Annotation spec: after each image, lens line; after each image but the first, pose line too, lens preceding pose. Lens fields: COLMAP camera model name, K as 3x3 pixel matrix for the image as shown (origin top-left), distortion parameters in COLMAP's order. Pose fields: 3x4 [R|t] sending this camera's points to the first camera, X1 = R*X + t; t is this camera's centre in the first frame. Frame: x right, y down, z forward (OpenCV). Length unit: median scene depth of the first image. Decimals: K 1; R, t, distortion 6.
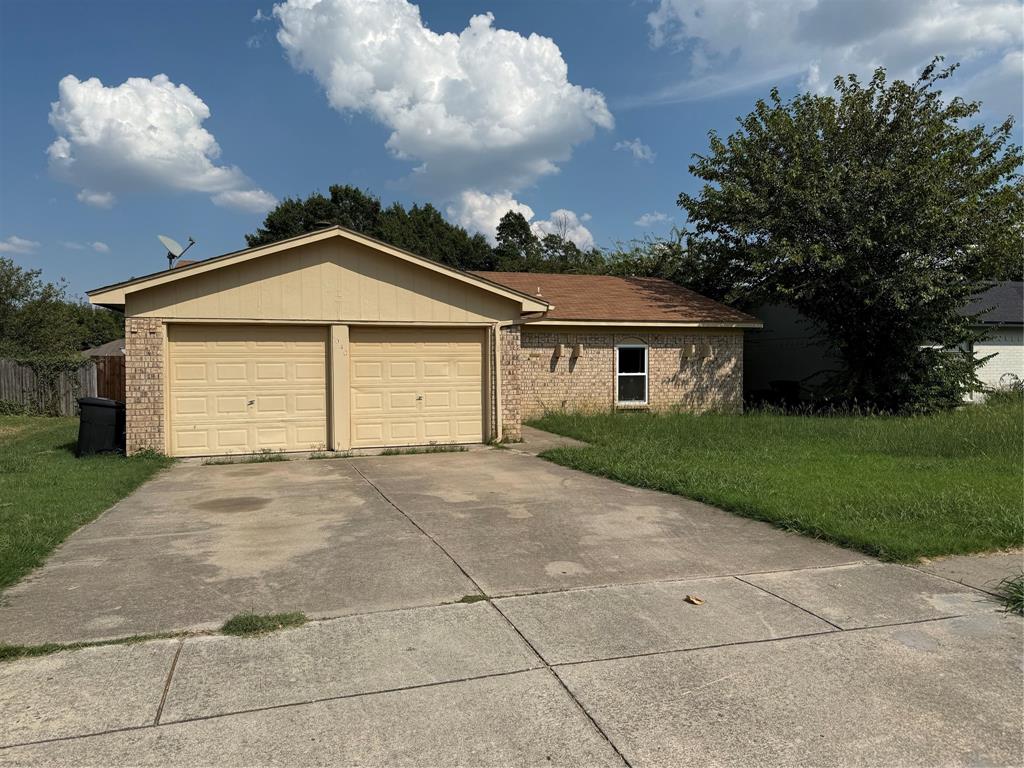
lens RADIAL K [[720.0, 0, 512.0], [0, 720.0, 384.0], [0, 0, 1]] dist [0.005700, 0.001223]
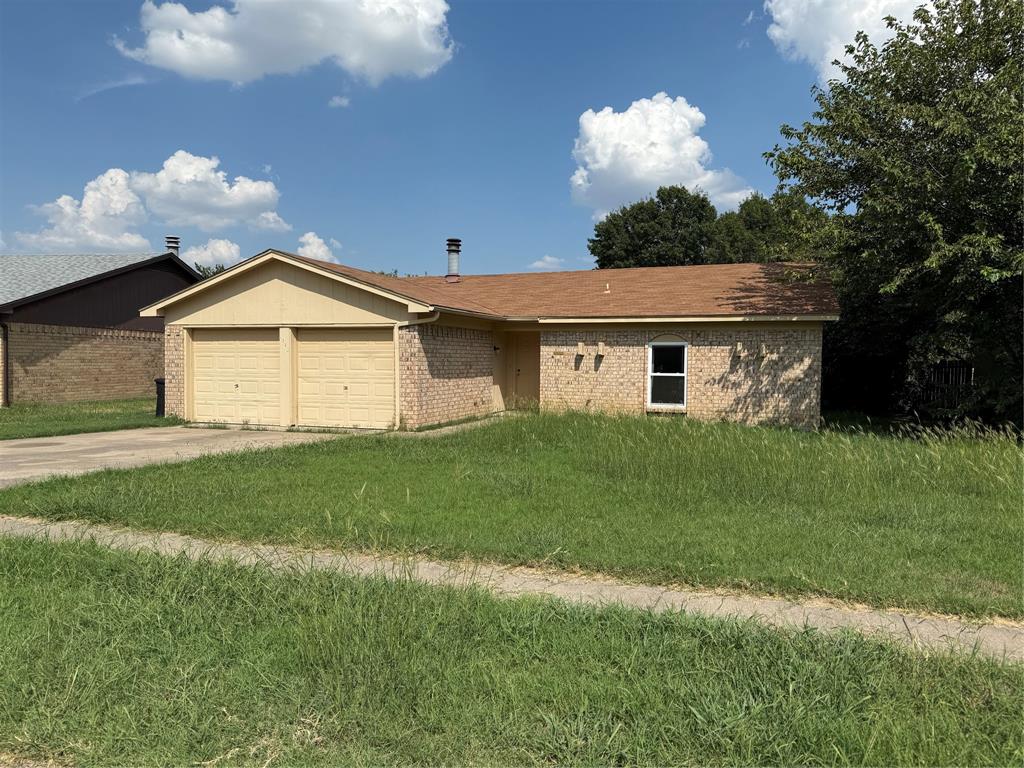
lens RADIAL K [[720.0, 0, 512.0], [0, 720.0, 384.0], [0, 0, 1]] dist [0.005700, 0.001223]
pose [[0.803173, 0.031015, -0.594938, 0.554352], [-0.029868, 0.999484, 0.011783, -0.006309], [0.594996, 0.008305, 0.803686, 0.144409]]
